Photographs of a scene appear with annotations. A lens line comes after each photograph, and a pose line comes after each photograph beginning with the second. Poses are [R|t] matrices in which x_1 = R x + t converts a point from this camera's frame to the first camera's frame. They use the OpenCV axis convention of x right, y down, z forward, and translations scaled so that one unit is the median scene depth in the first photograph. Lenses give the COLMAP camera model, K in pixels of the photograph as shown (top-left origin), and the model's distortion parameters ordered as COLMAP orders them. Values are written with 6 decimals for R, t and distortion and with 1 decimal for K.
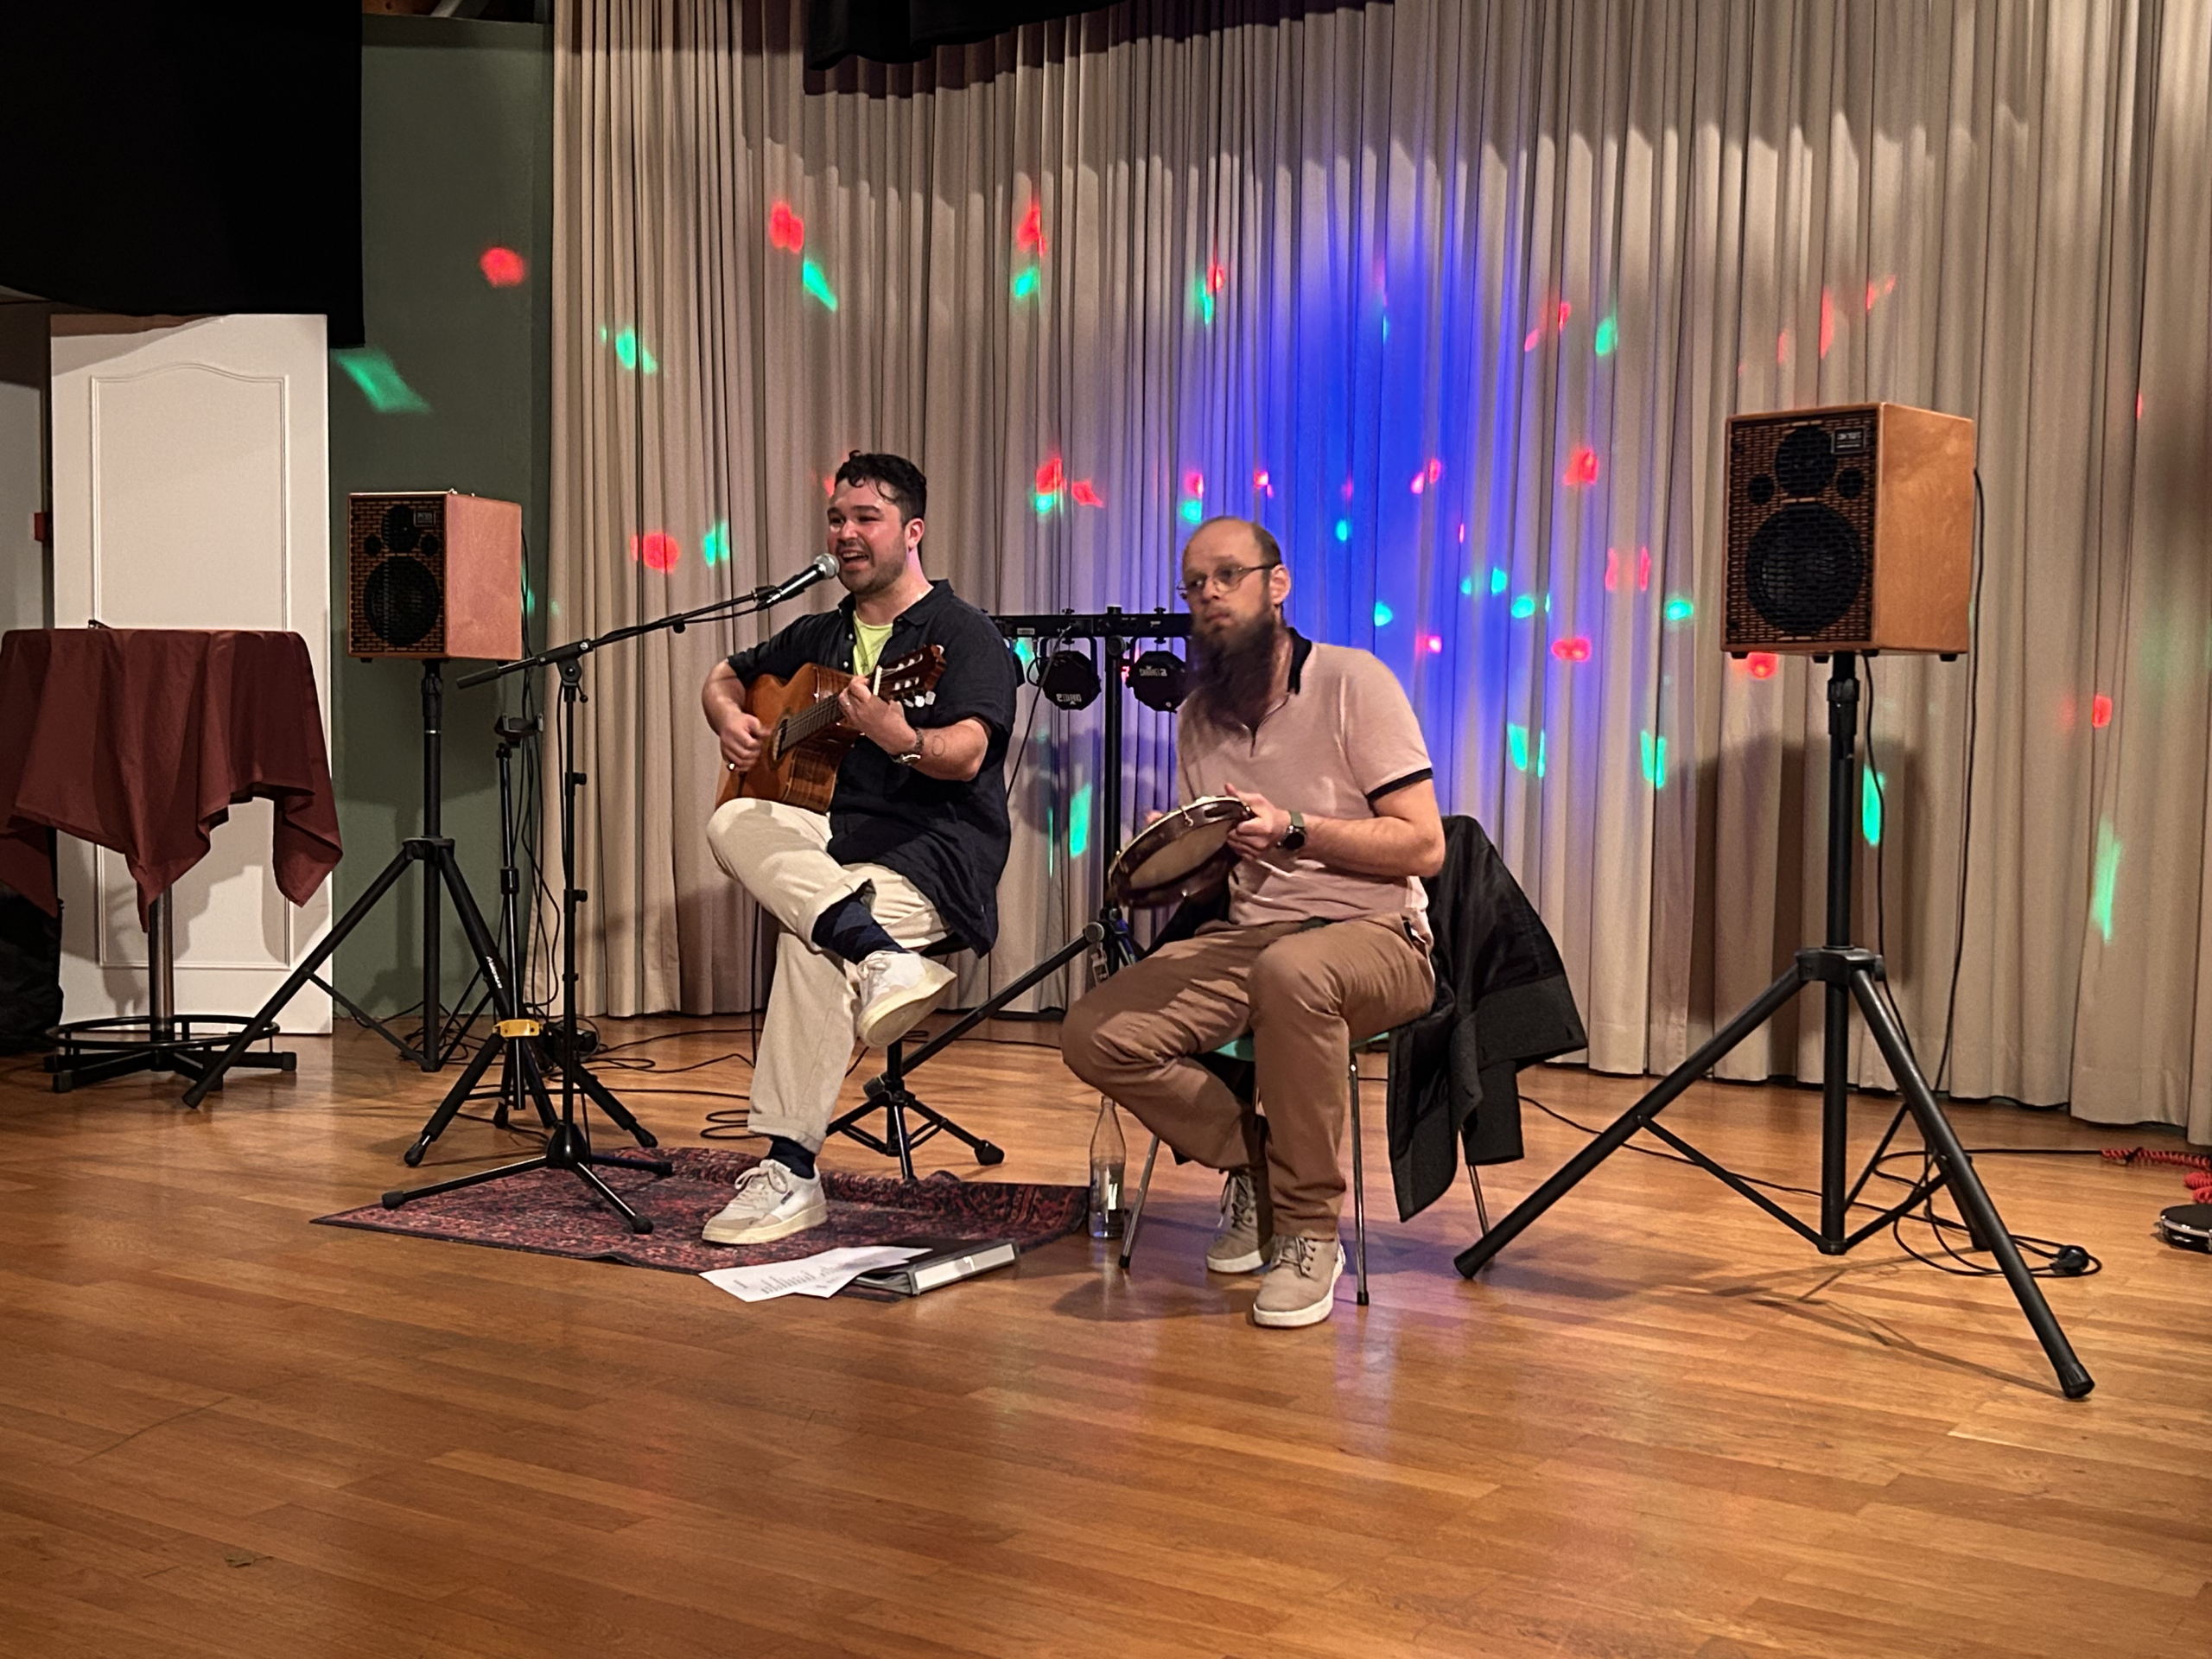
lens RADIAL K [[2528.4, 0, 1104.2], [0, 2528.4, 838.4], [0, 0, 1]] dist [0.075771, 0.000000]
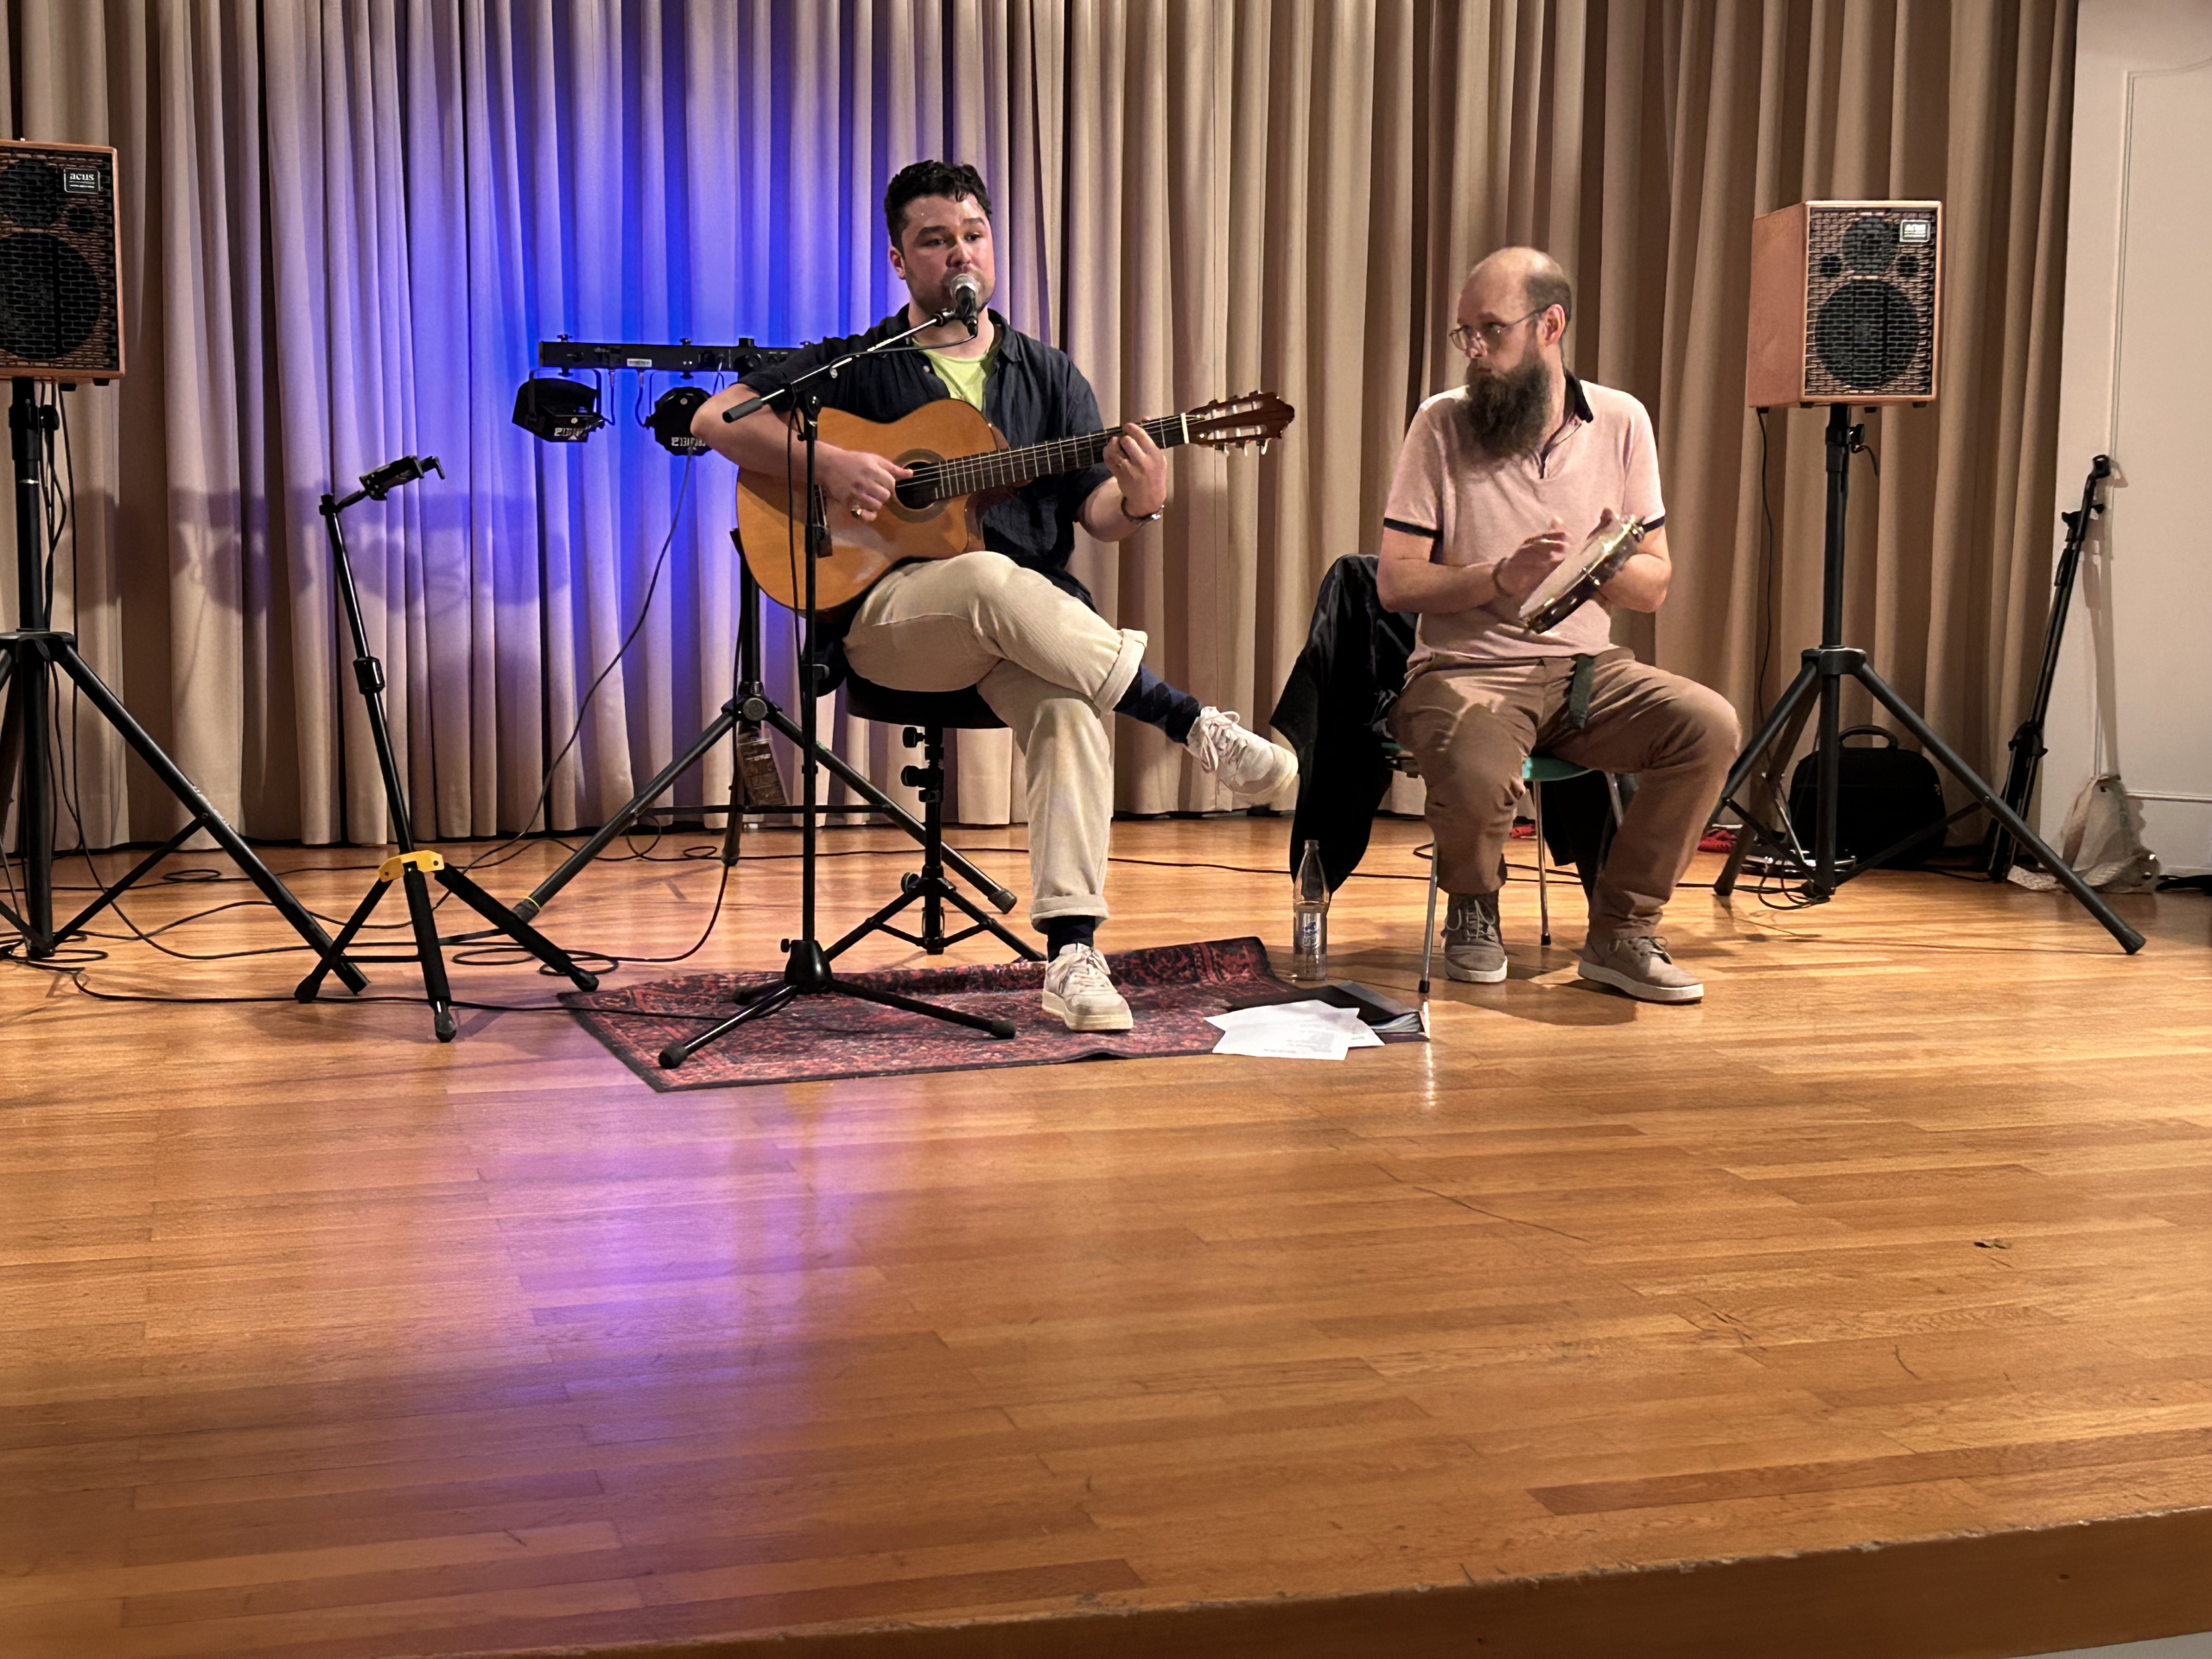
lens RADIAL K [[2865.6, 0, 1109.5], [0, 2865.6, 848.0], [0, 0, 1]] dist [0.119250, 0.000000]
pose [[0.646135, -0.096922, 0.757044, -0.947030], [0.039552, 0.994823, 0.093606, -0.004867], [-0.762197, -0.030540, 0.646624, 0.335399]]
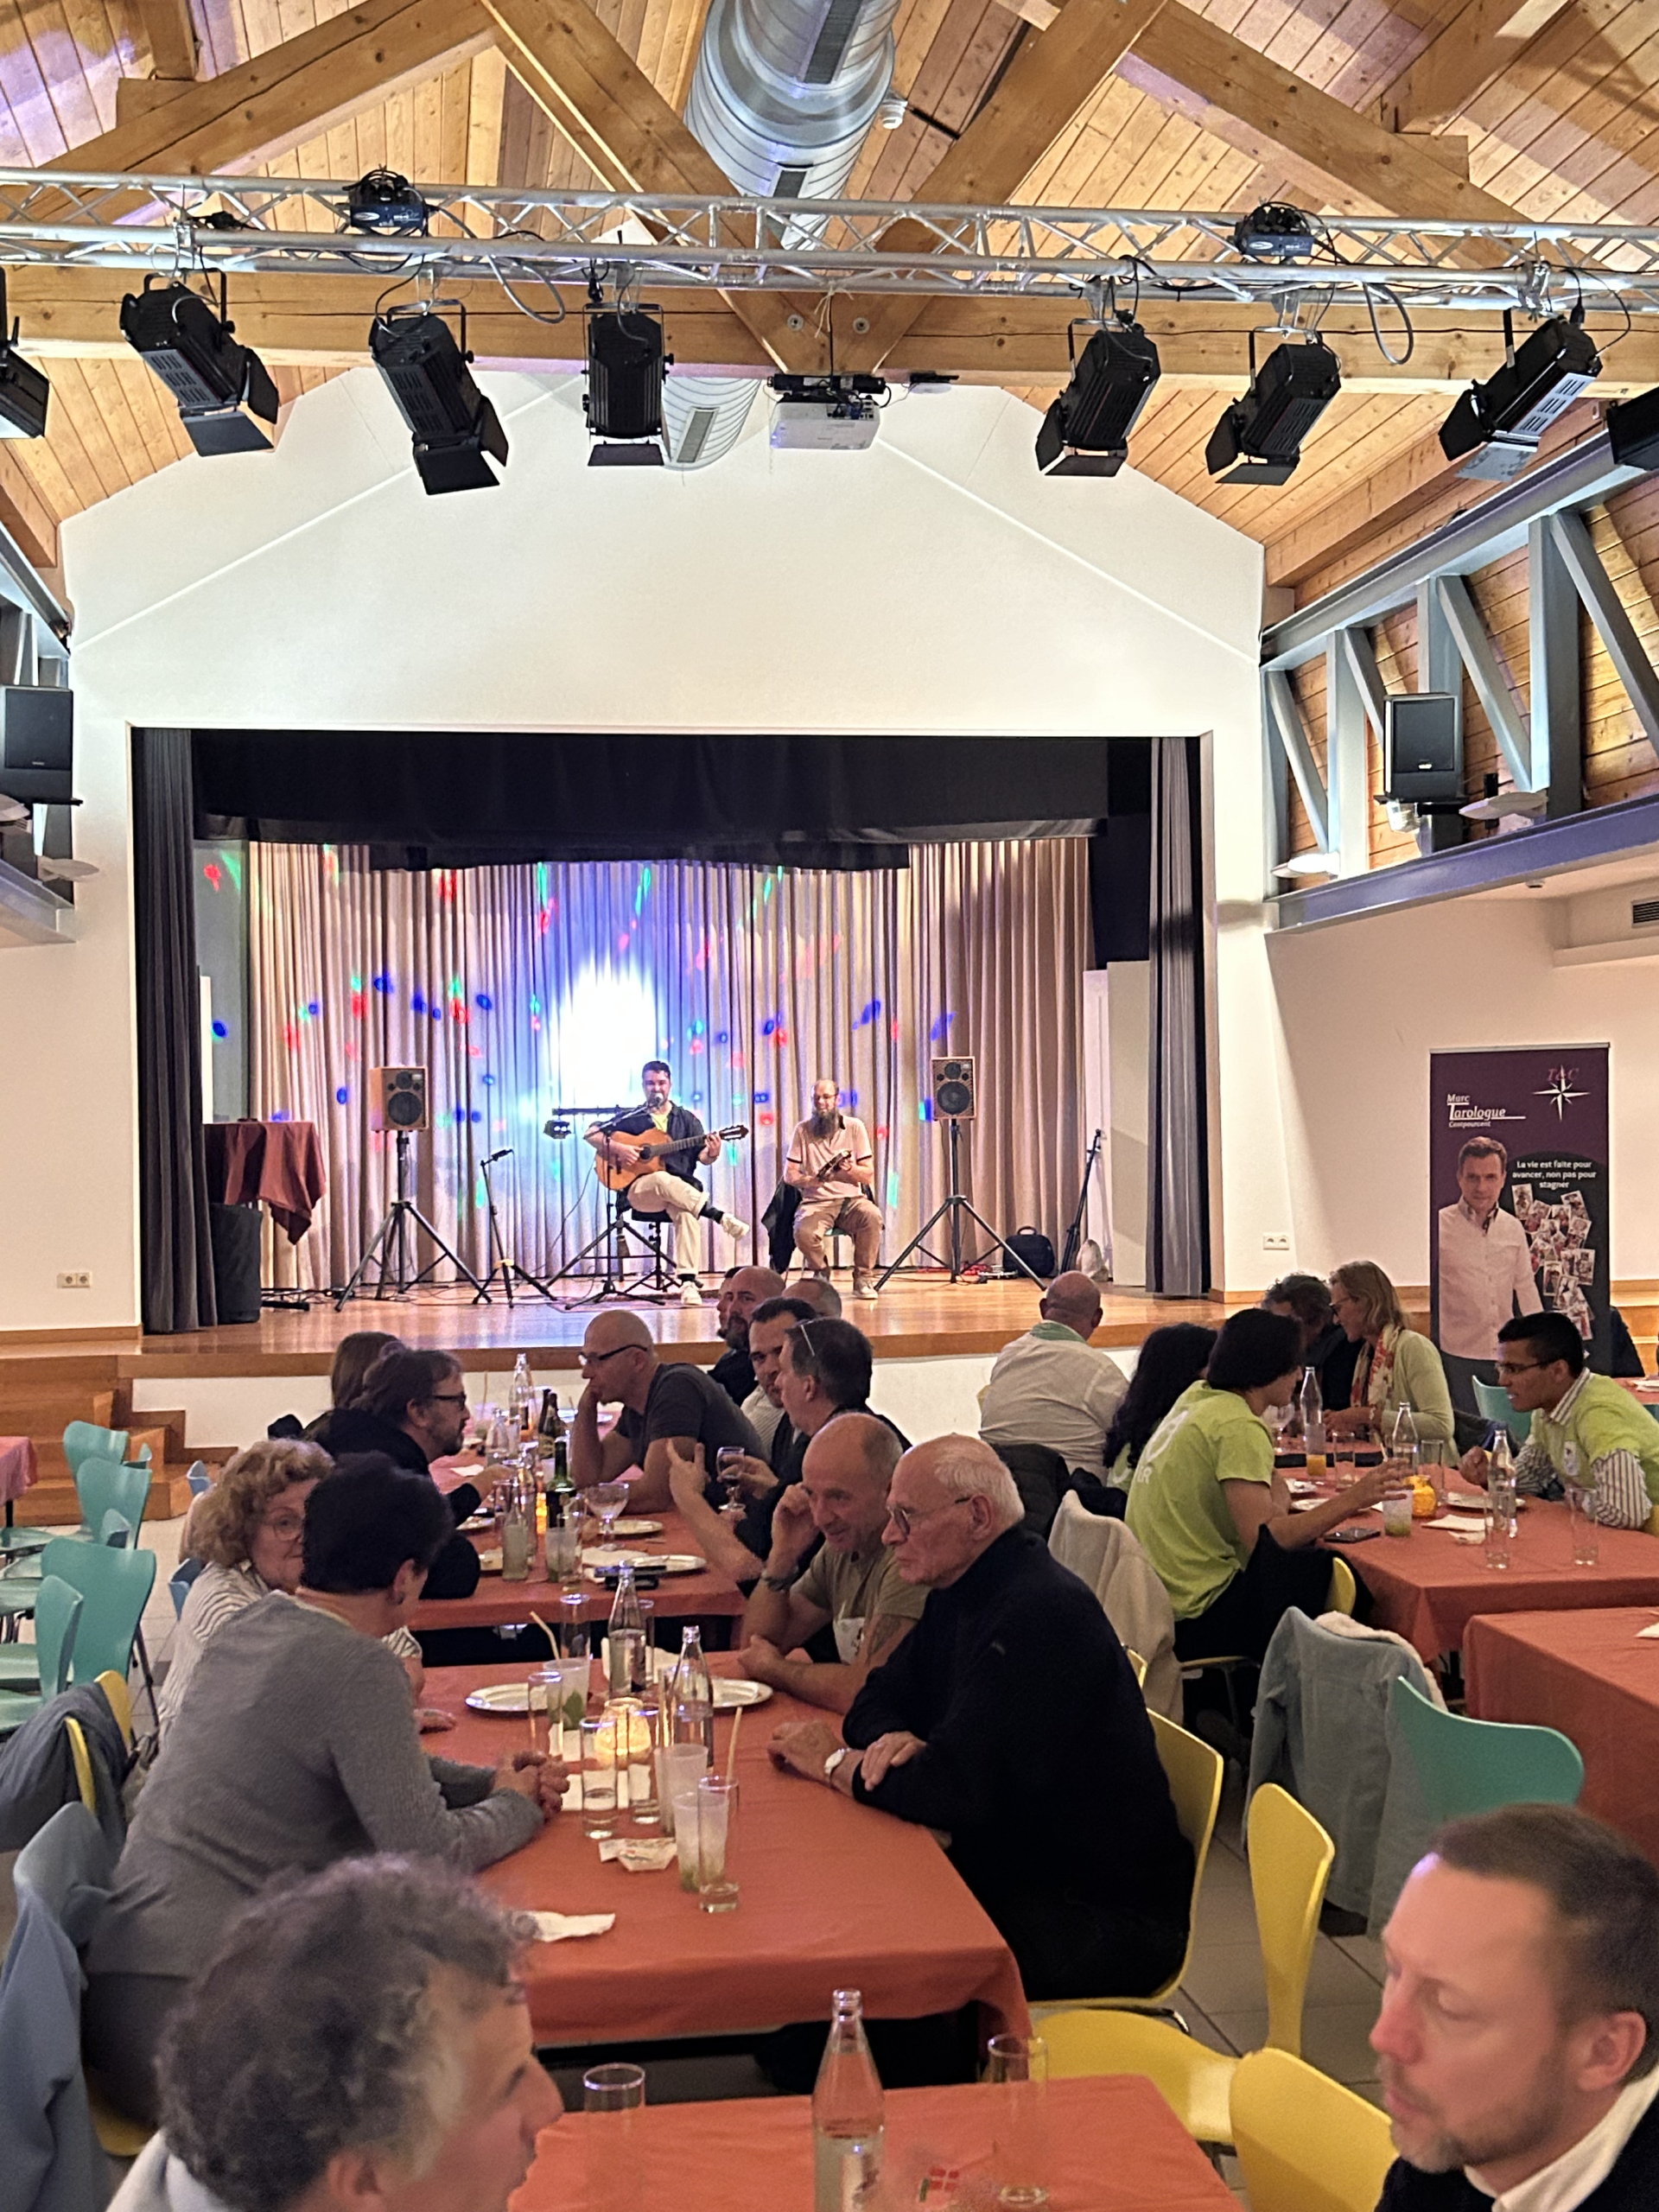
lens RADIAL K [[2528.4, 0, 830.5], [0, 2528.4, 1092.3], [0, 0, 1]] dist [0.075771, 0.000000]
pose [[0.745490, -0.016112, 0.666322, -2.223609], [0.062580, 0.996984, -0.045908, 0.047033], [-0.663572, 0.075922, 0.744250, -1.594024]]
